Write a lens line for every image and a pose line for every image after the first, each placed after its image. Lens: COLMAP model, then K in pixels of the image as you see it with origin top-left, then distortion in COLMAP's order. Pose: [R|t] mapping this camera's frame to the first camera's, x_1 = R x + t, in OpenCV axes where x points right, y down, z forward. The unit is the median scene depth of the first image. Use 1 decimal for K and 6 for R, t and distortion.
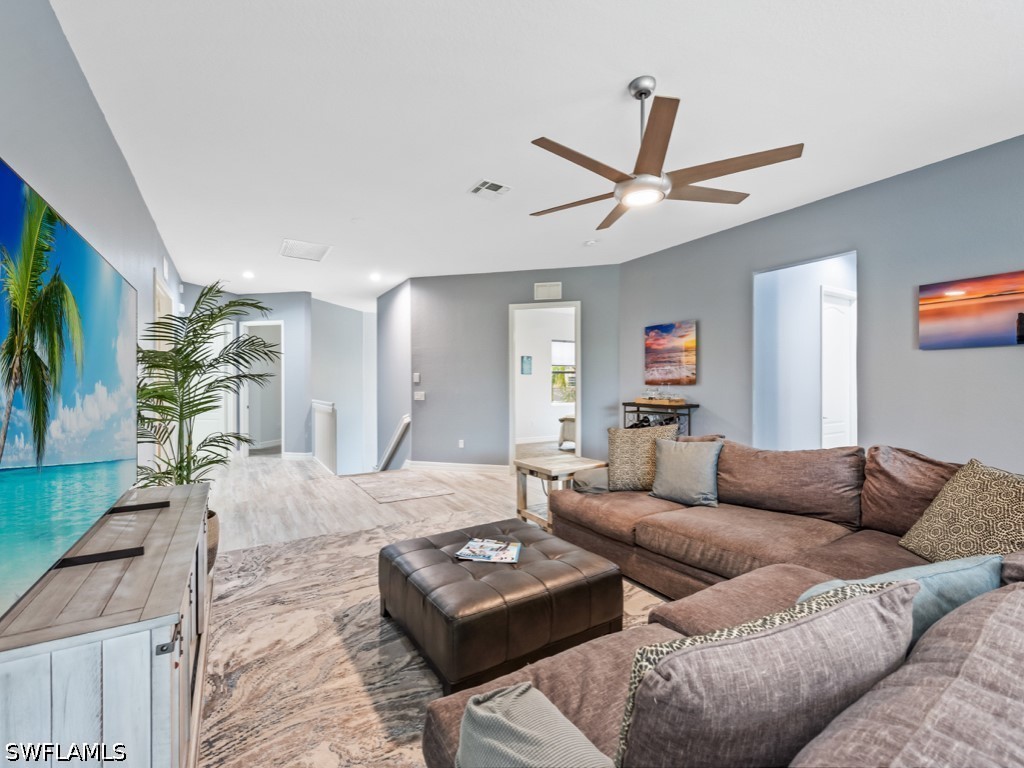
lens RADIAL K [[459.9, 0, 512.6], [0, 459.9, 390.3], [0, 0, 1]] dist [-0.007648, 0.000270]
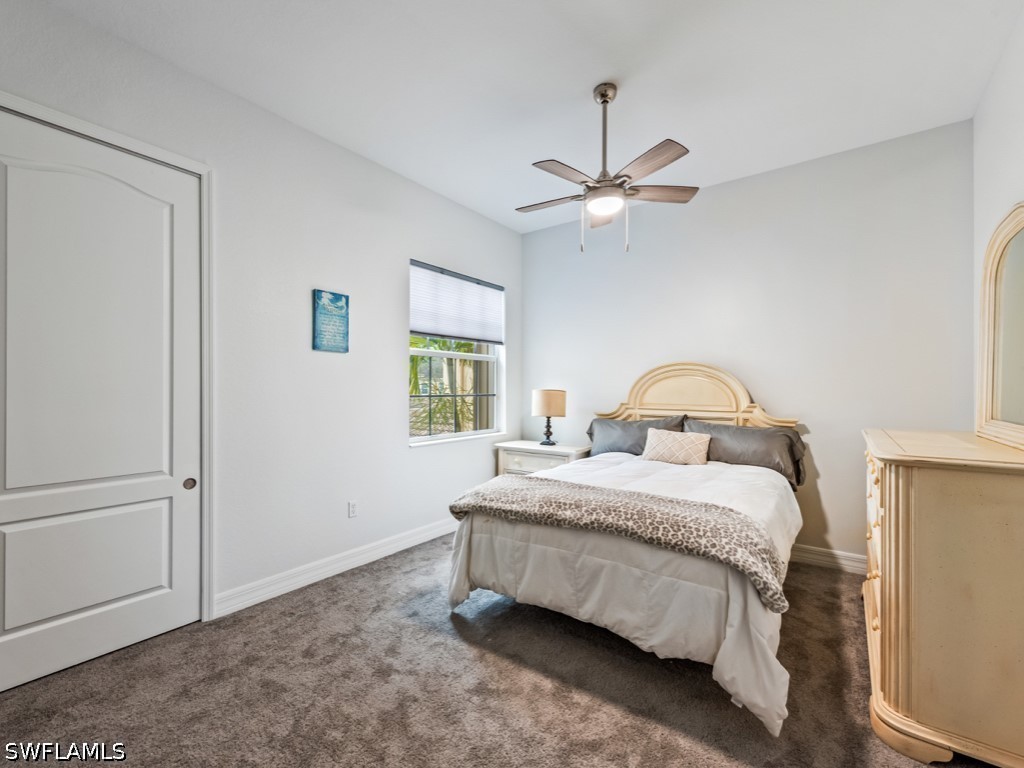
lens RADIAL K [[459.9, 0, 514.6], [0, 459.9, 389.7], [0, 0, 1]] dist [-0.007648, 0.000270]
pose [[0.924187, 0.001069, 0.381939, 0.026576], [-0.000099, 0.999997, -0.002559, -0.010274], [-0.381941, 0.002327, 0.924184, 0.684190]]
